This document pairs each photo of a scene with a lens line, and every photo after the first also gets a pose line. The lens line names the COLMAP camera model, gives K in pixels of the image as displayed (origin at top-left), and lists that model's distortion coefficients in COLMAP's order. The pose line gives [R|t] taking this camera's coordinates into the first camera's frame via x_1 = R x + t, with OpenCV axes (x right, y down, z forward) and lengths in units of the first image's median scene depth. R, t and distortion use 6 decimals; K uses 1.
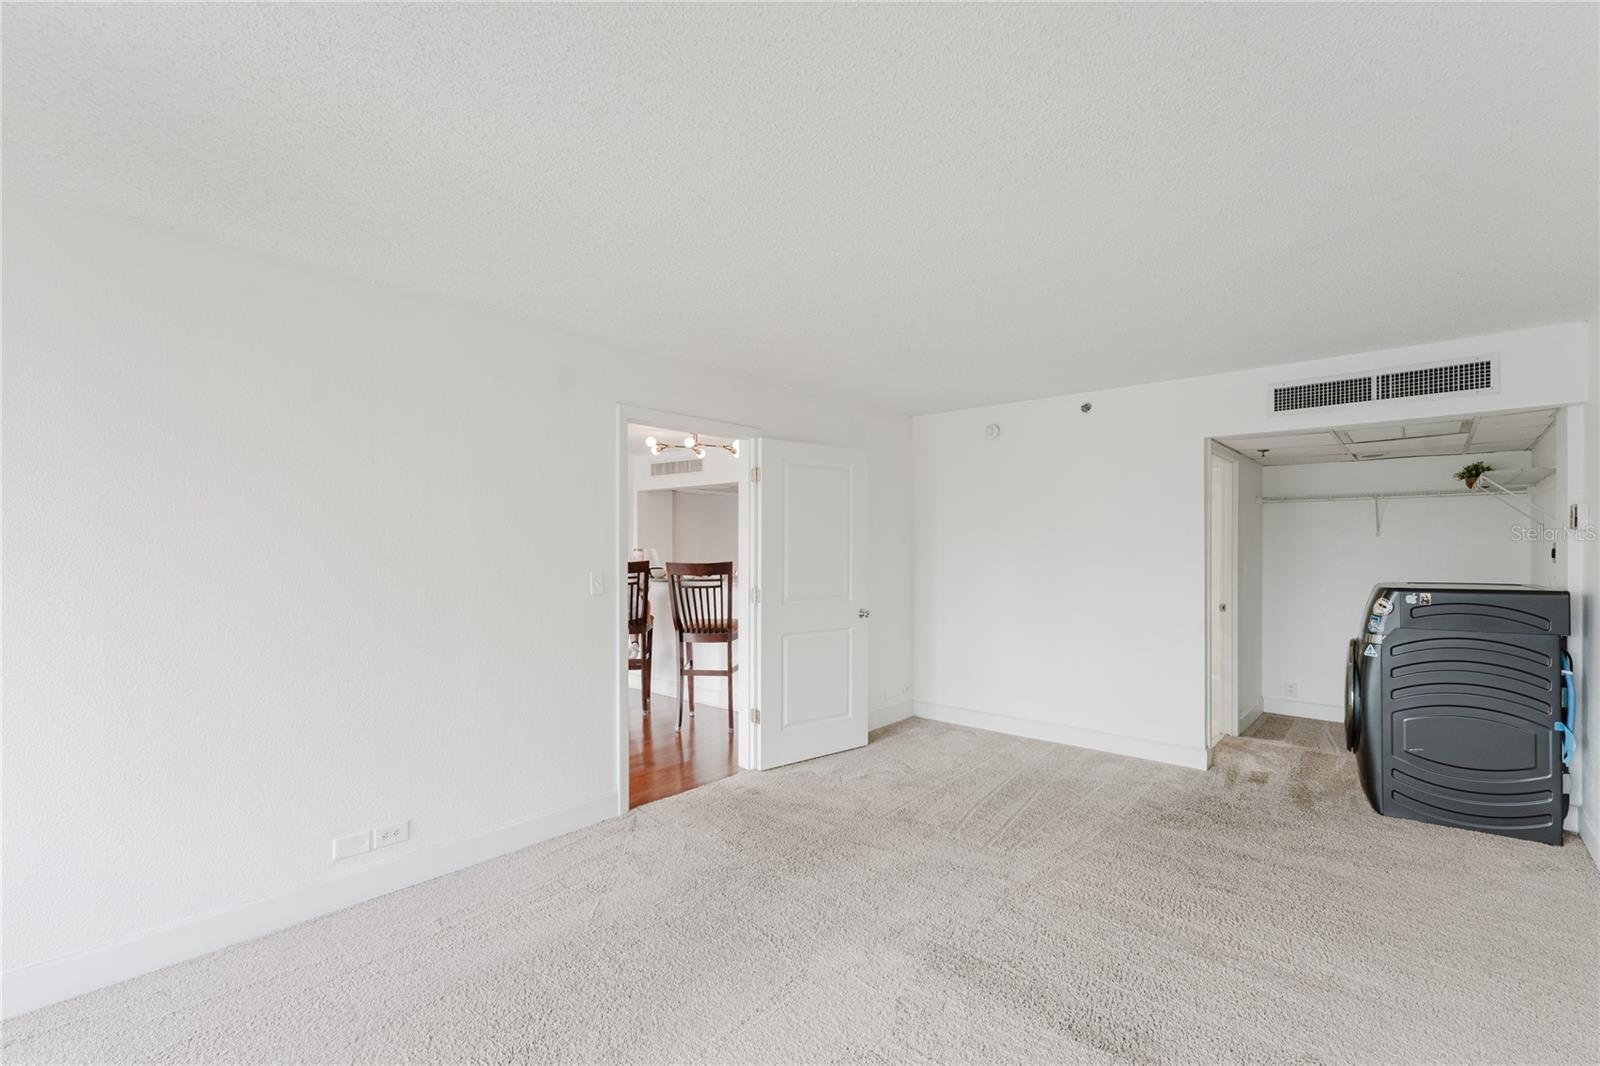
lens RADIAL K [[706.7, 0, 801.1], [0, 706.7, 550.3], [0, 0, 1]] dist [0.000311, 0.000134]
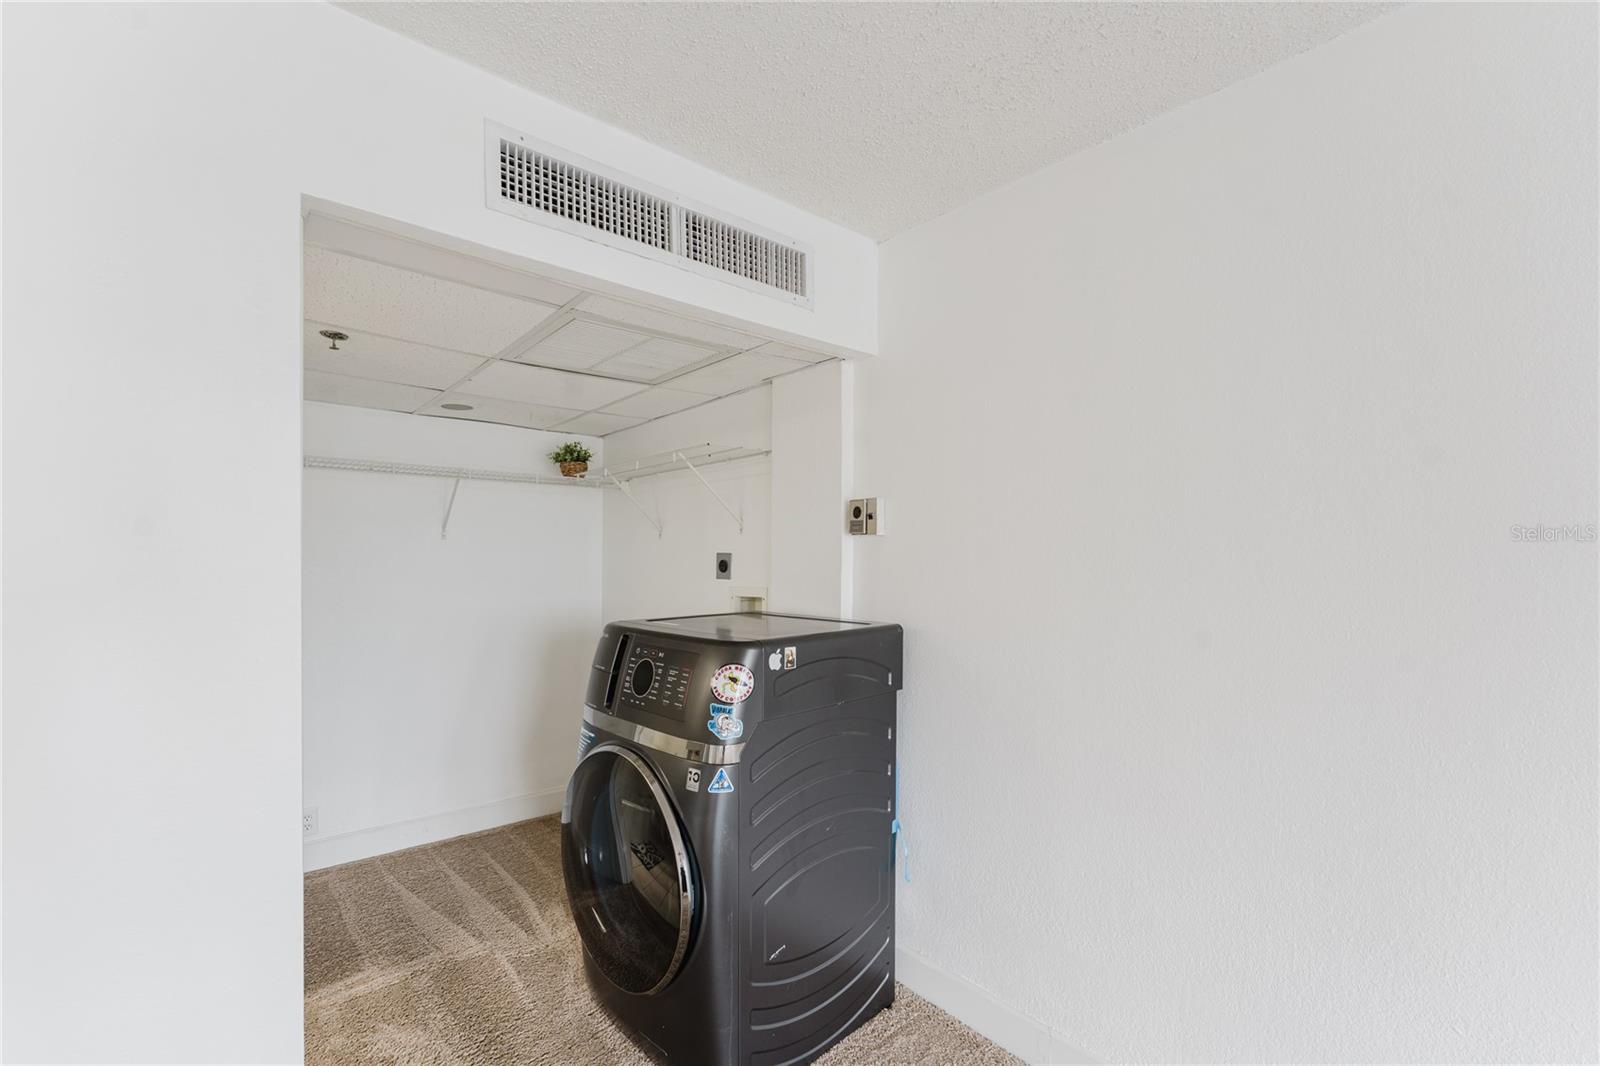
lens RADIAL K [[690.0, 0, 777.9], [0, 690.0, 560.7], [0, 0, 1]] dist [-0.000119, 0.000006]
pose [[0.153191, -0.000592, 0.988196, 0.330892], [-0.002507, 0.999996, 0.000987, -0.002693], [-0.988193, -0.002629, 0.153189, 0.809579]]
